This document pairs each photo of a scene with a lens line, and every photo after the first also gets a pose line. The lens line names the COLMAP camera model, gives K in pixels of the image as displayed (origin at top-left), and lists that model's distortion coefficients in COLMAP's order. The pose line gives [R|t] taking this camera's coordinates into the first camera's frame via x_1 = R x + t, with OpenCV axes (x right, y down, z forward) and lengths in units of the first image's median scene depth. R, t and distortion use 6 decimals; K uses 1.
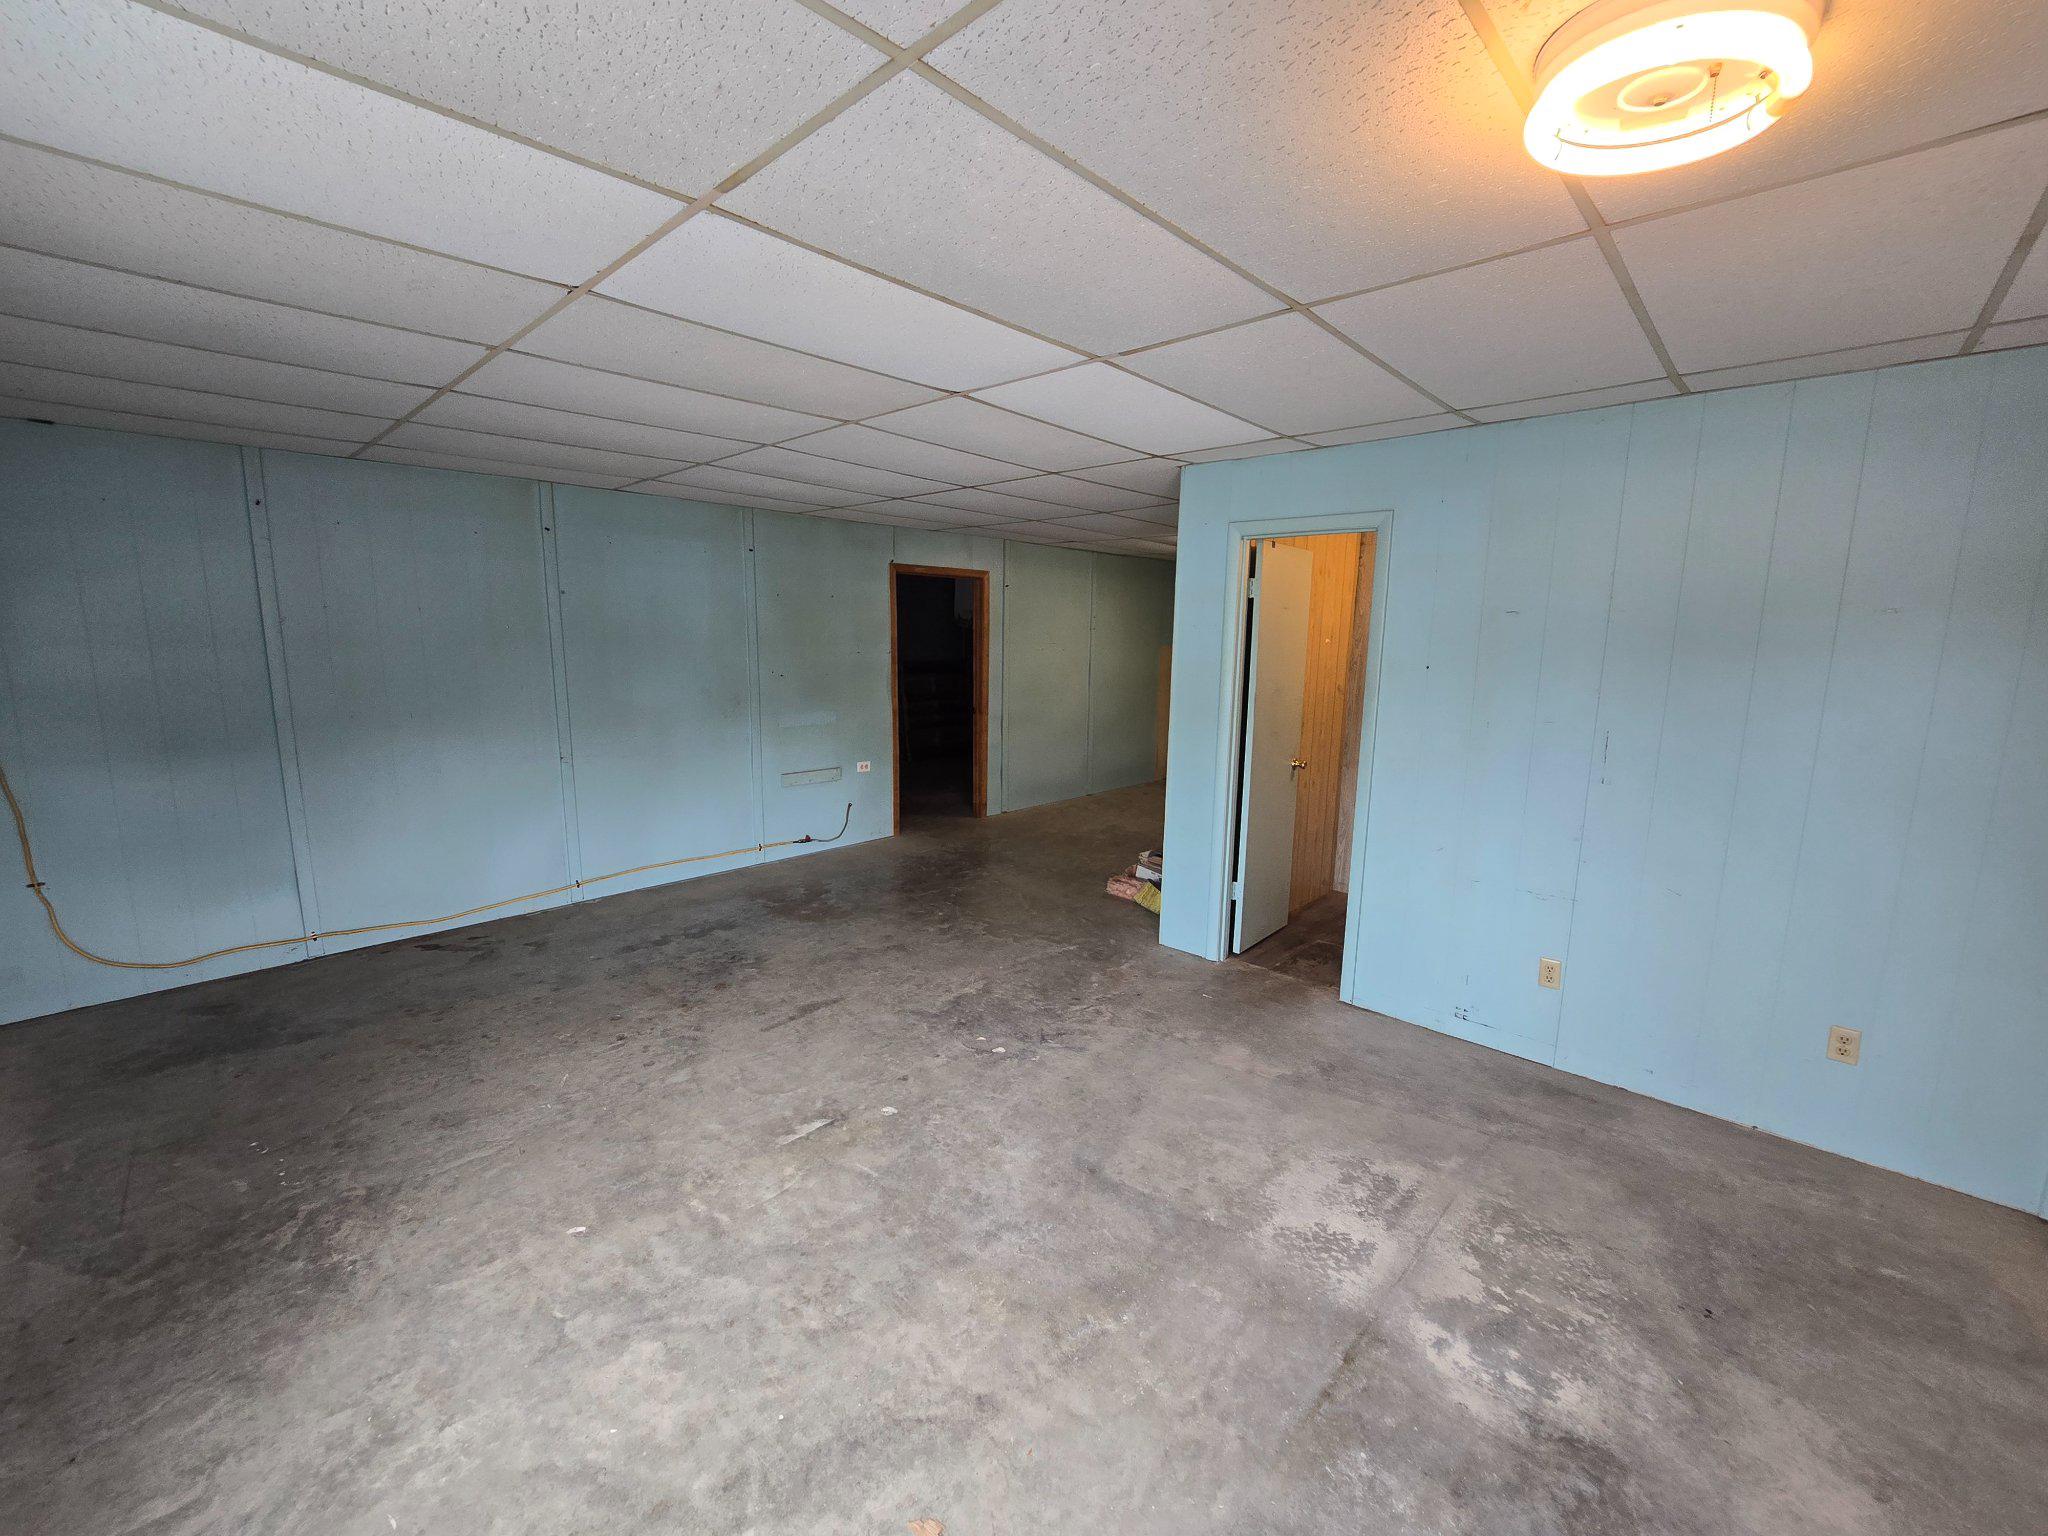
lens RADIAL K [[842.1, 0, 1018.4], [0, 842.1, 769.8], [0, 0, 1]] dist [-0.003919, -0.000409]
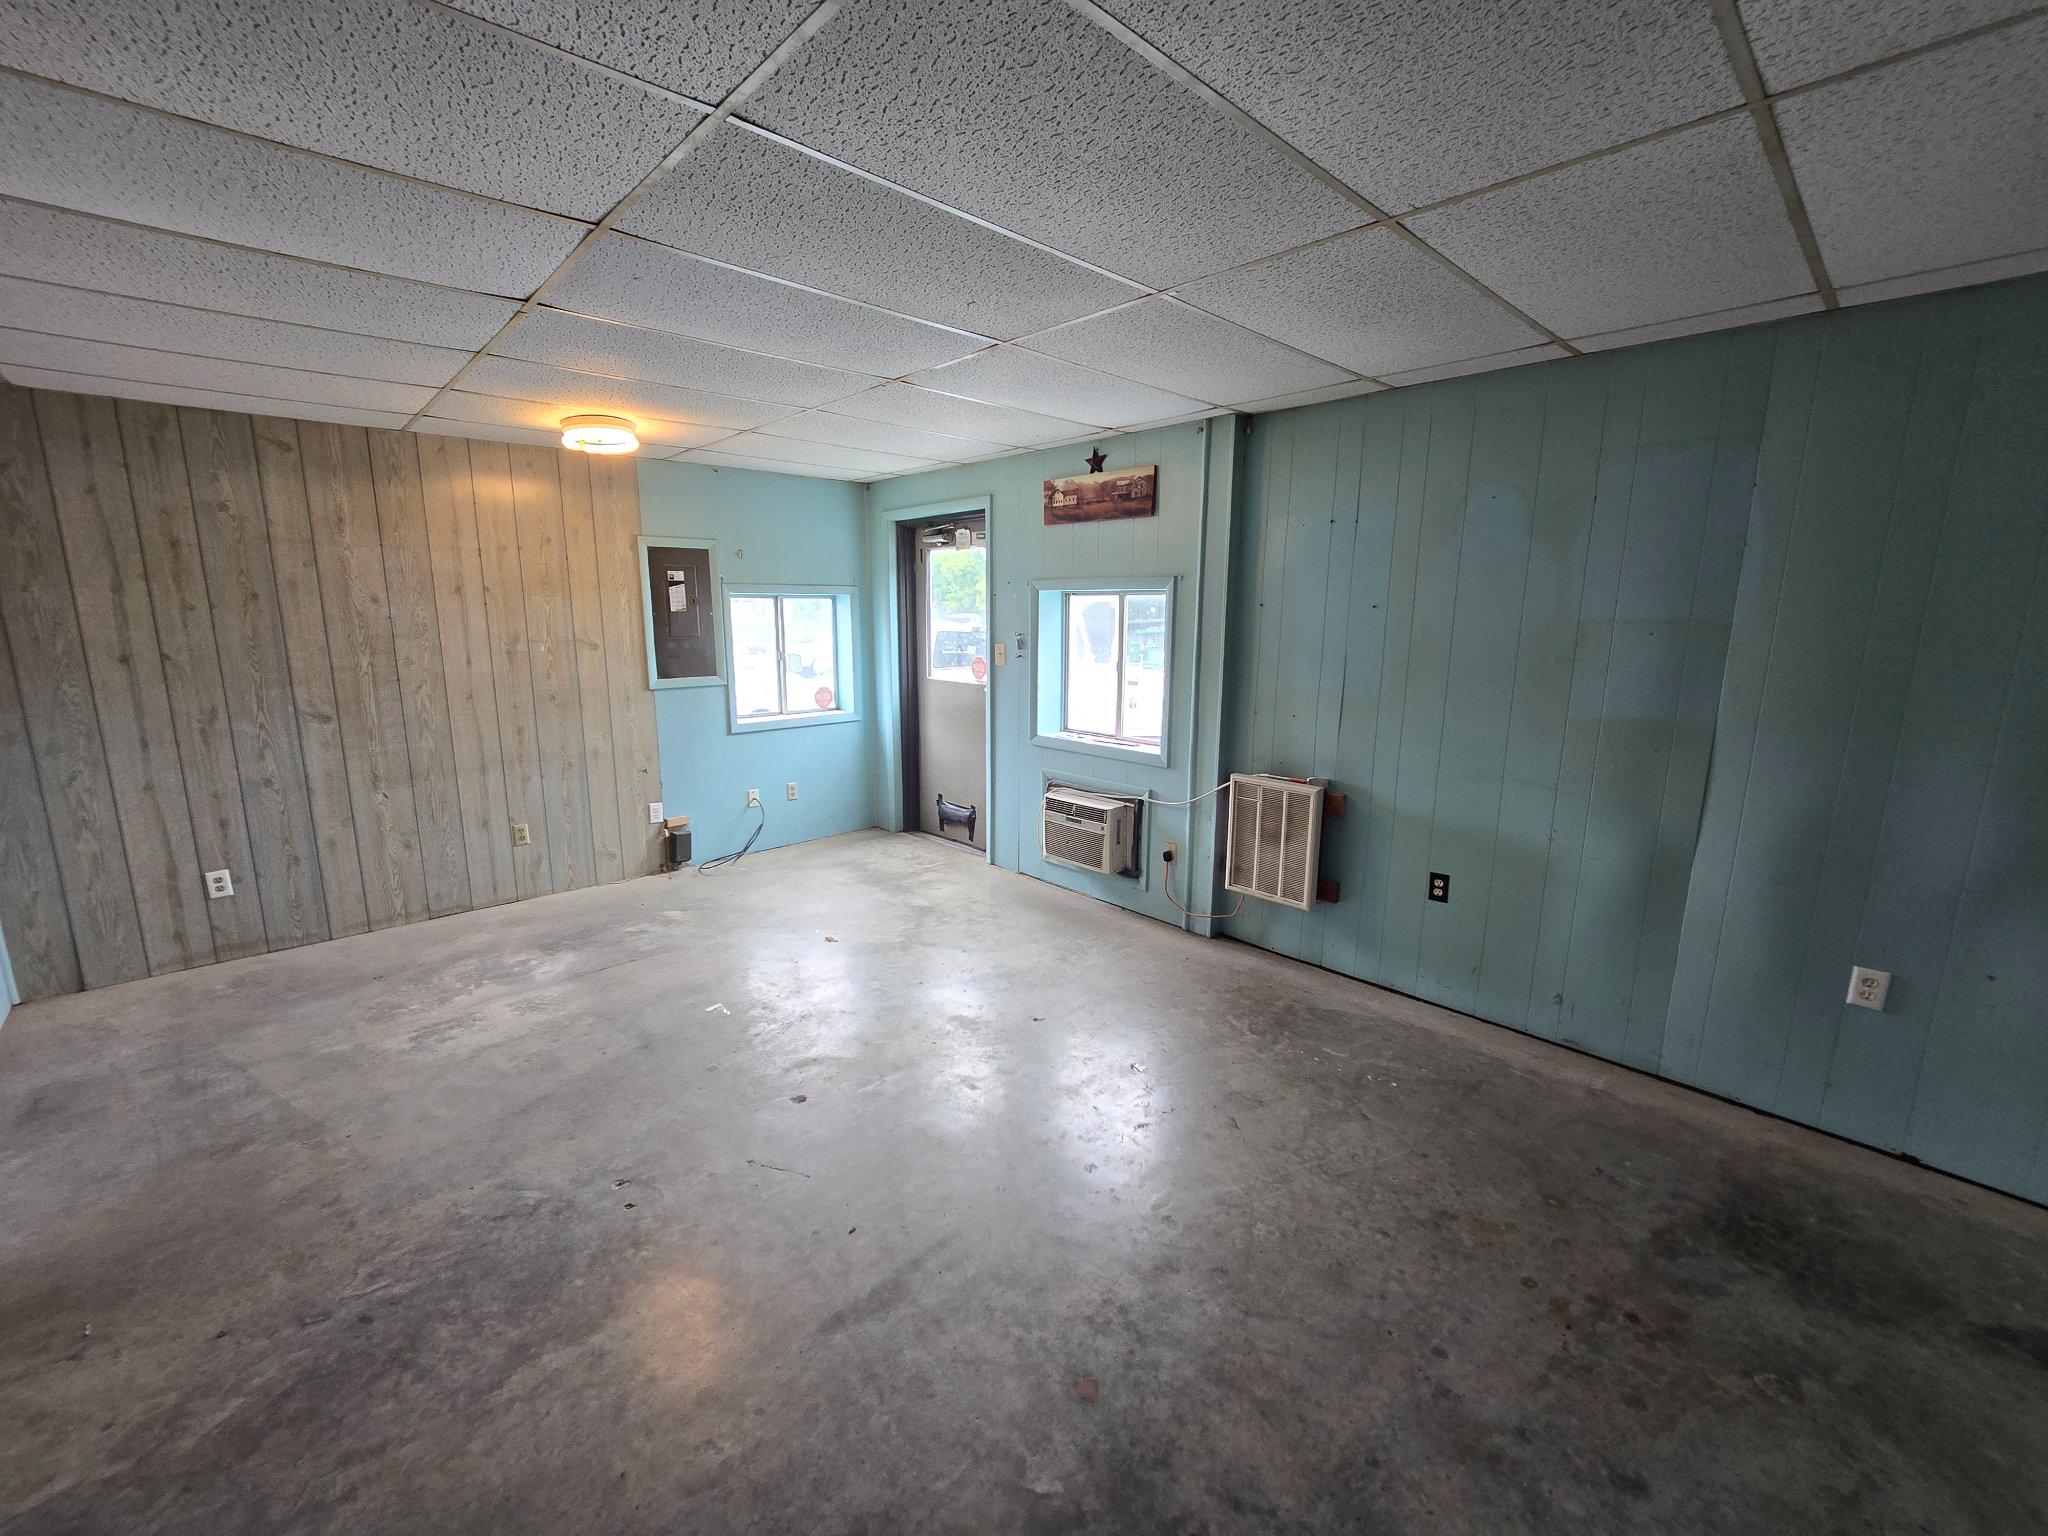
lens RADIAL K [[842.1, 0, 1018.4], [0, 842.1, 769.8], [0, 0, 1]] dist [-0.003919, -0.000409]
pose [[-0.998296, -0.024089, 0.053141, -0.496219], [-0.004378, 0.939152, 0.343473, -0.308257], [-0.058181, 0.342656, -0.937658, 1.949319]]
